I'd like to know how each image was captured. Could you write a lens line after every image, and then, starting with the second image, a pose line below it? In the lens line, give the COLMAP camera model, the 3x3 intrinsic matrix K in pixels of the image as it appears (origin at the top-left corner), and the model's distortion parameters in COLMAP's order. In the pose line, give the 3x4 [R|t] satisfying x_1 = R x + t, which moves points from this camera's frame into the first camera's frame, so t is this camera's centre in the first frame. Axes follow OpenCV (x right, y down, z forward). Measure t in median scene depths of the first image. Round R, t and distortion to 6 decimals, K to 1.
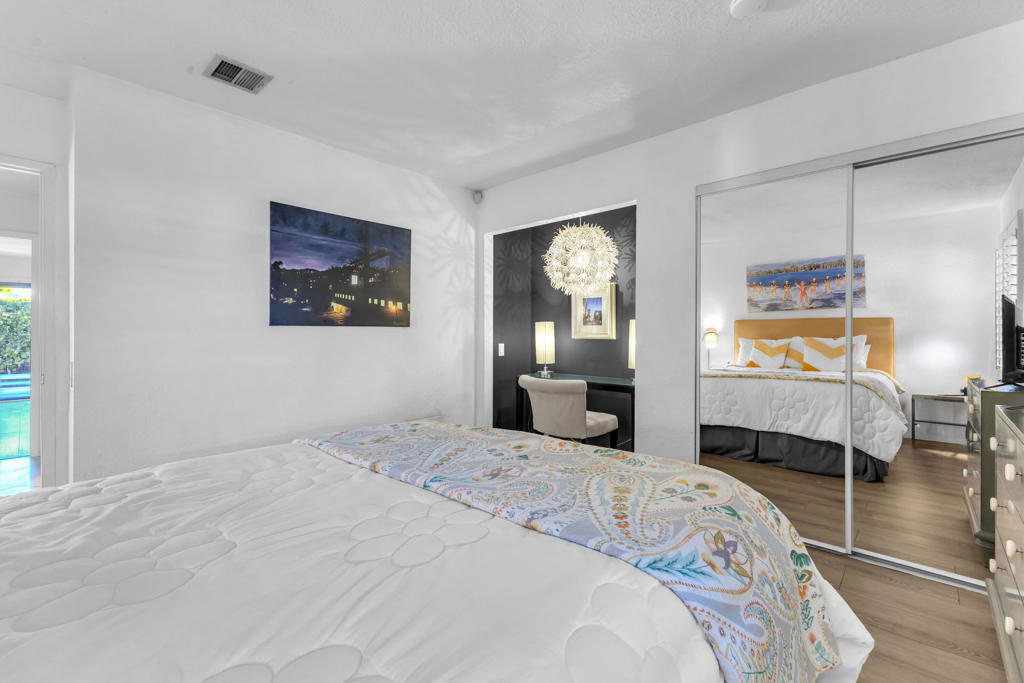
lens RADIAL K [[443.8, 0, 516.6], [0, 443.8, 337.8], [0, 0, 1]] dist [0.000298, 0.000012]
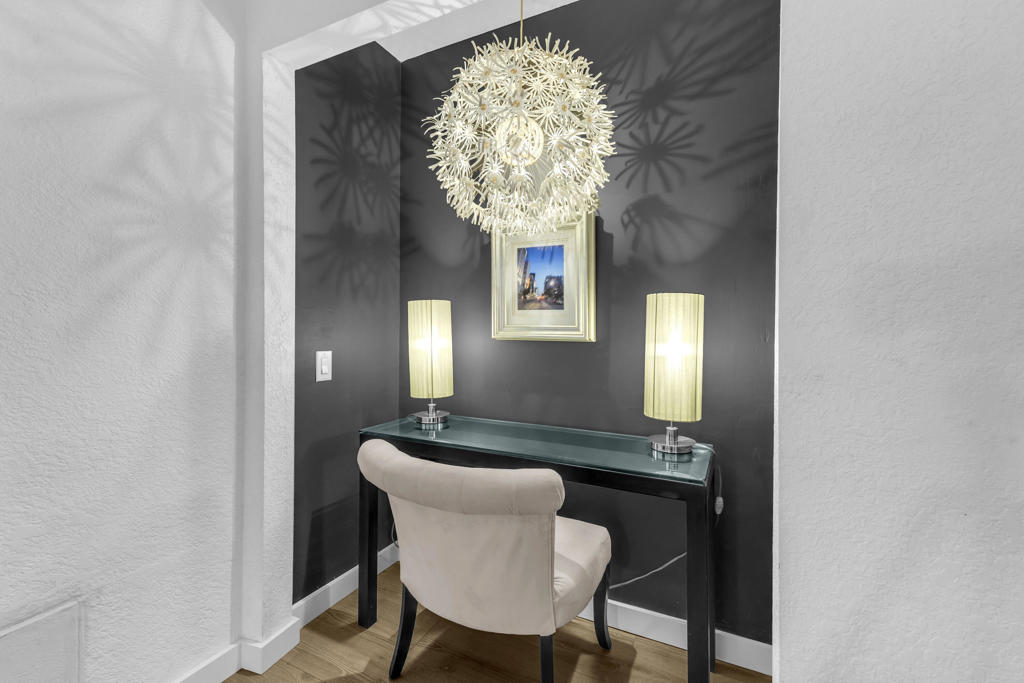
lens RADIAL K [[443.8, 0, 516.6], [0, 443.8, 337.8], [0, 0, 1]] dist [0.000298, 0.000012]
pose [[0.965163, 0.001280, 0.261645, 0.032947], [-0.002720, 0.999983, 0.005140, -0.002227], [-0.261634, -0.005673, 0.965150, 0.581829]]
